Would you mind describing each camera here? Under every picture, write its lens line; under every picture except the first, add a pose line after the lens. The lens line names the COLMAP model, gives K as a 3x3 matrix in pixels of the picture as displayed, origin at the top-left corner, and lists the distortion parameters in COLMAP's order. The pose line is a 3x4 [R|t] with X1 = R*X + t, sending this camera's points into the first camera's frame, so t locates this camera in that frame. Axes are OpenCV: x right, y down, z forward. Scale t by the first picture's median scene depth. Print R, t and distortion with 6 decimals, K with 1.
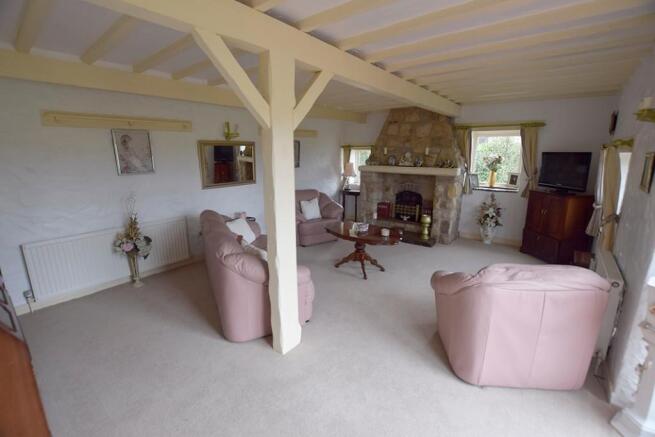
lens RADIAL K [[289.5, 0, 329.0], [0, 289.5, 214.3], [0, 0, 1]] dist [-0.024351, 0.001800]
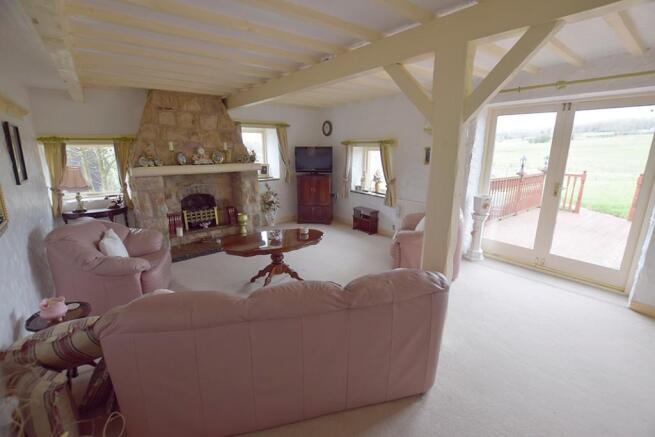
lens RADIAL K [[289.5, 0, 329.2], [0, 289.5, 219.1], [0, 0, 1]] dist [-0.024351, 0.001800]
pose [[0.232973, -0.230484, 0.944776, -0.474875], [0.203740, 0.961516, 0.184328, -0.090929], [-0.950902, 0.149545, 0.270966, 0.439132]]
